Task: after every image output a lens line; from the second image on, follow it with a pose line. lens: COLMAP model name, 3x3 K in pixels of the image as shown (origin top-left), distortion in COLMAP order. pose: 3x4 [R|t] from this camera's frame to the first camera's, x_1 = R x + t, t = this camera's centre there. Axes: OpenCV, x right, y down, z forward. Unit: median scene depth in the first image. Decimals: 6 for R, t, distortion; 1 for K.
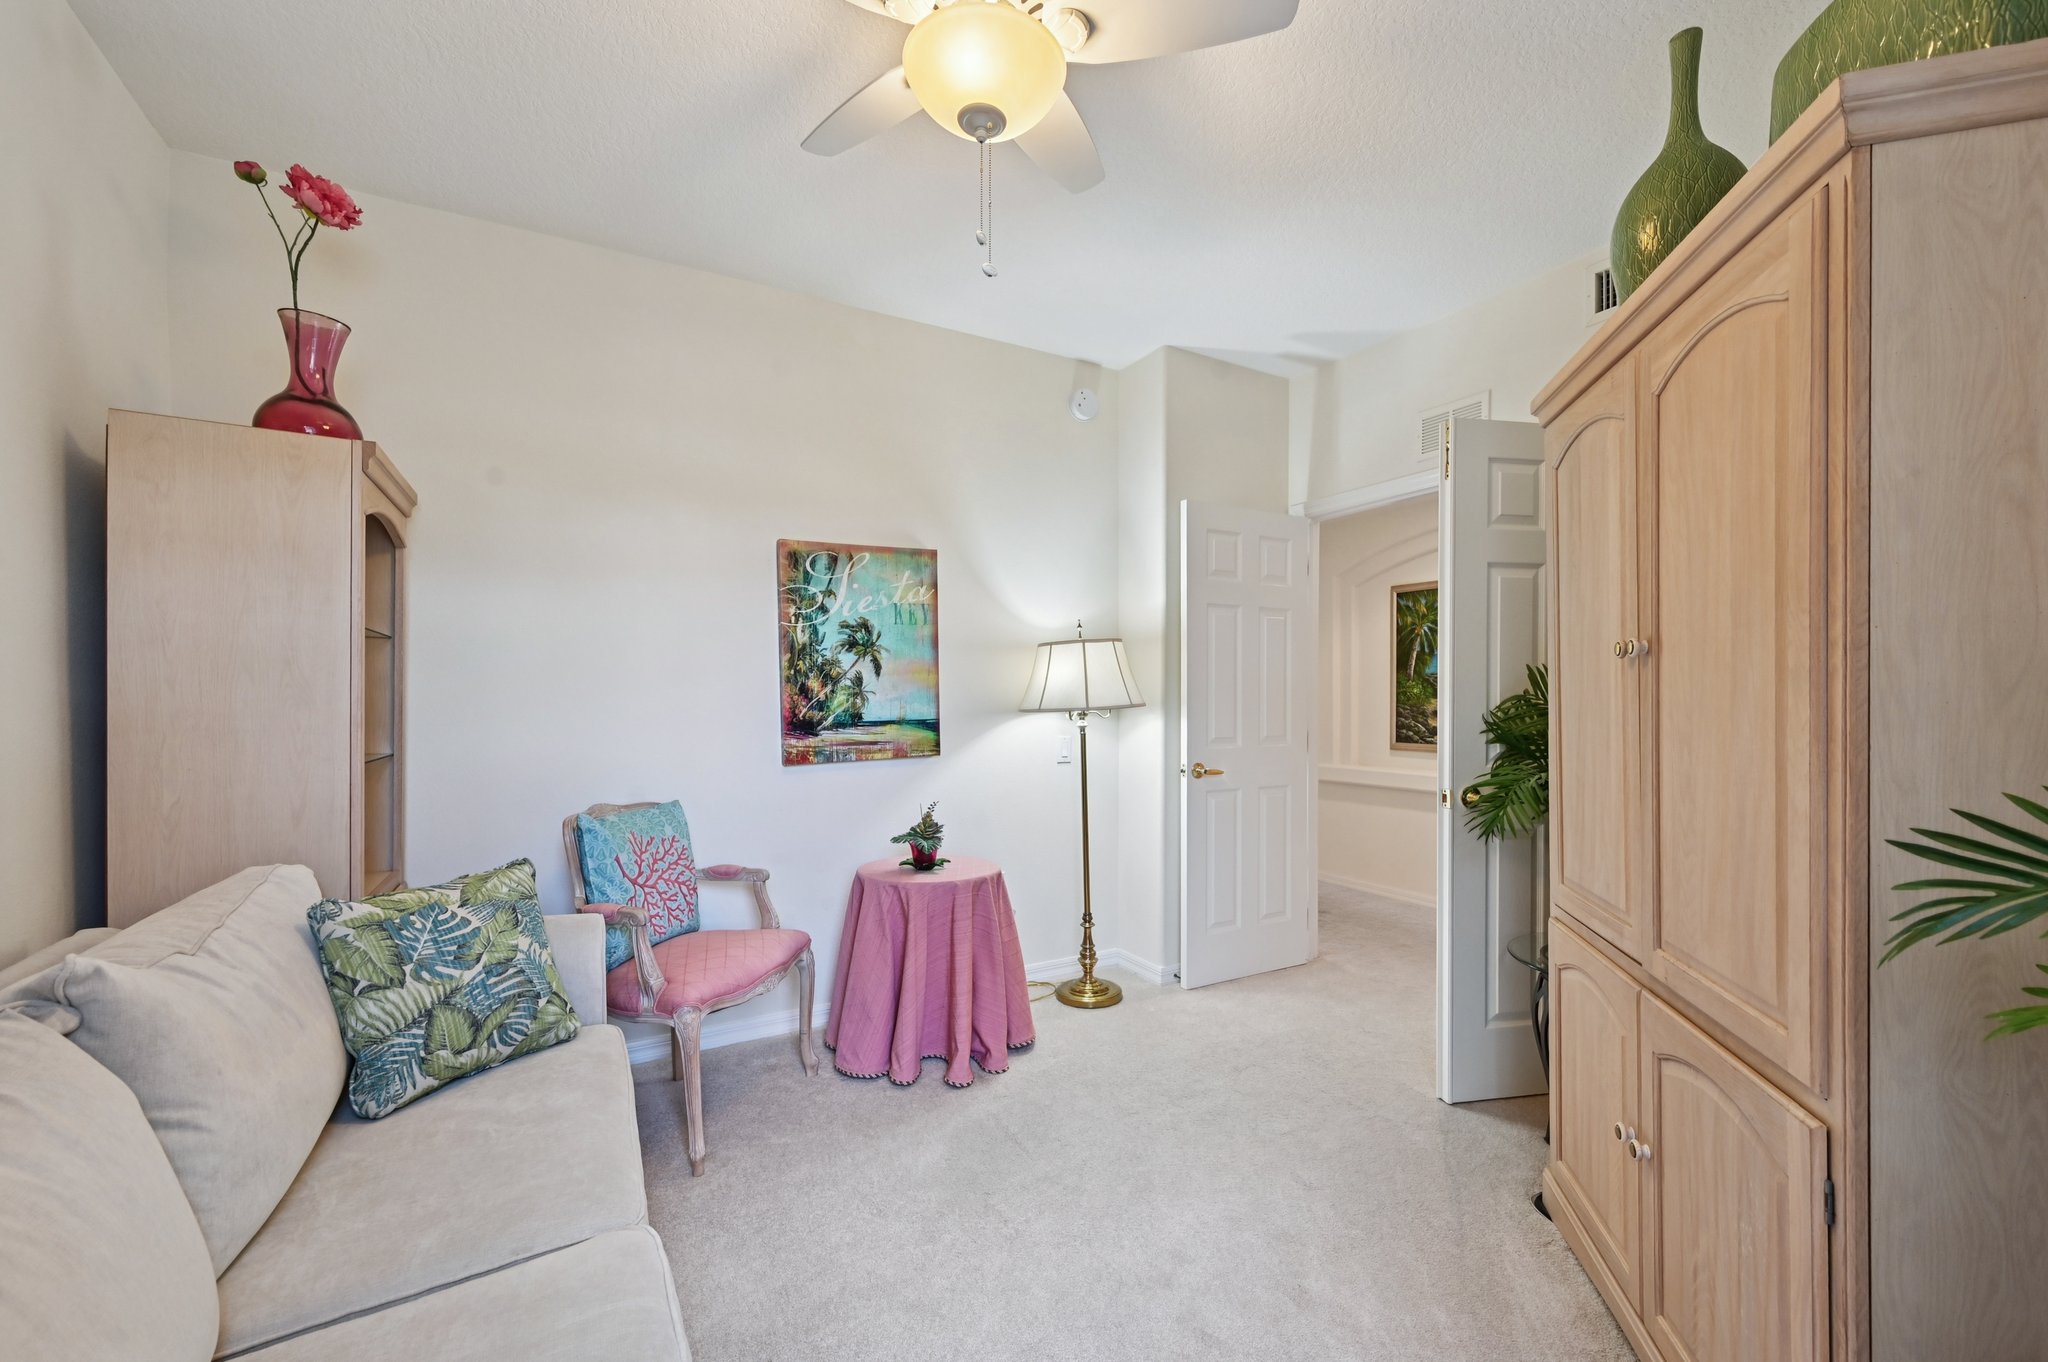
lens RADIAL K [[809.8, 0, 1019.2], [0, 809.8, 690.3], [0, 0, 1]] dist [-0.001284, -0.000103]
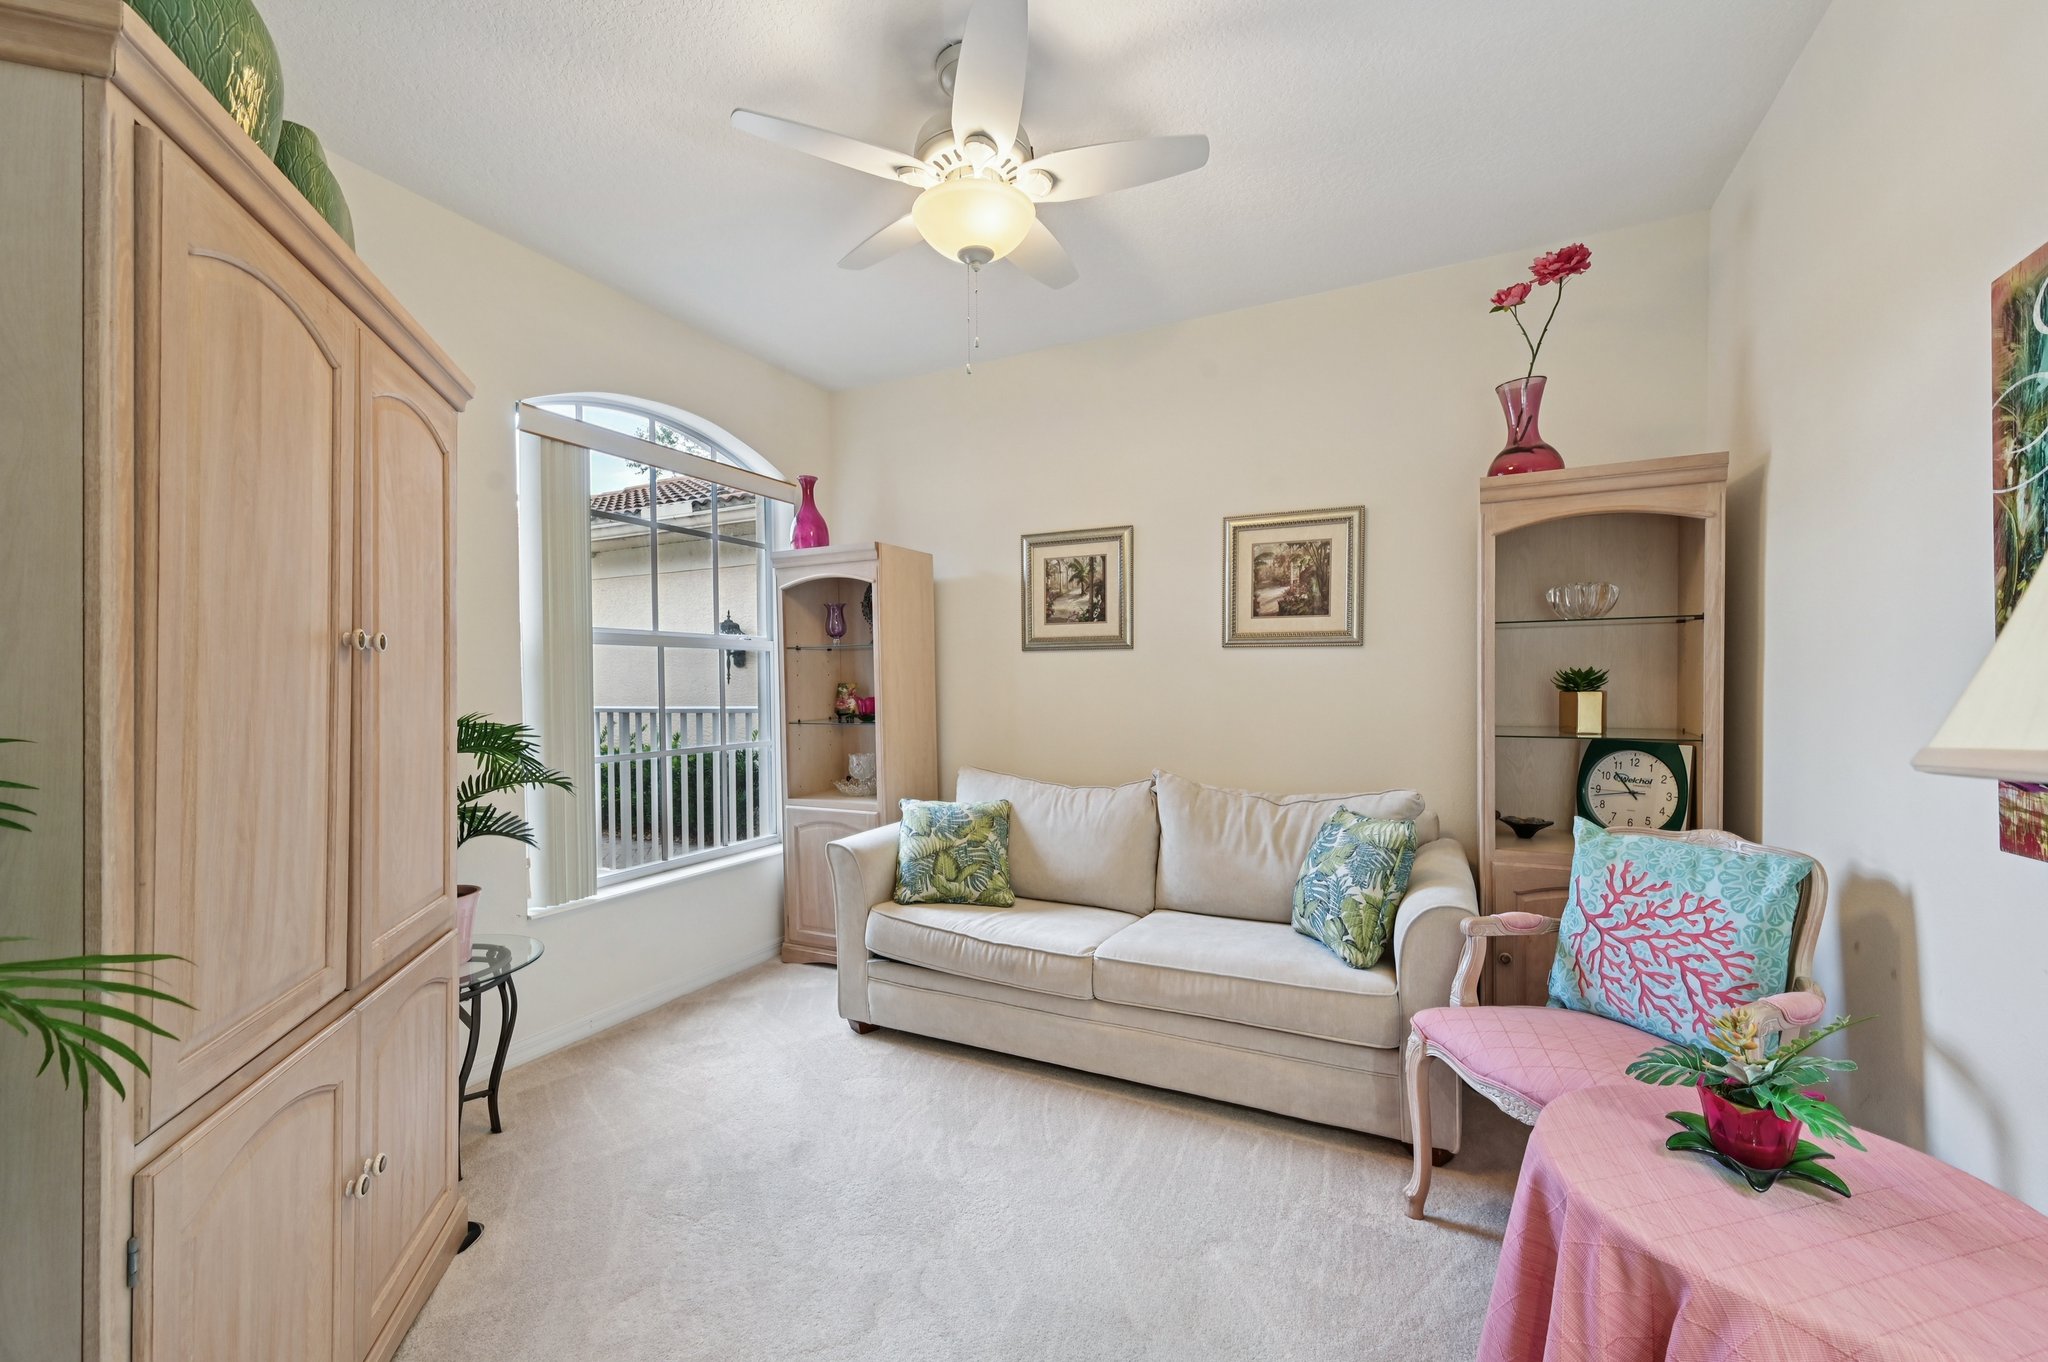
lens RADIAL K [[809.8, 0, 1019.2], [0, 809.8, 690.3], [0, 0, 1]] dist [-0.001284, -0.000103]
pose [[-0.813220, 0.007532, -0.581908, 0.402696], [0.006632, 0.999971, 0.003675, 0.012178], [0.581919, -0.000871, -0.813246, 1.273680]]
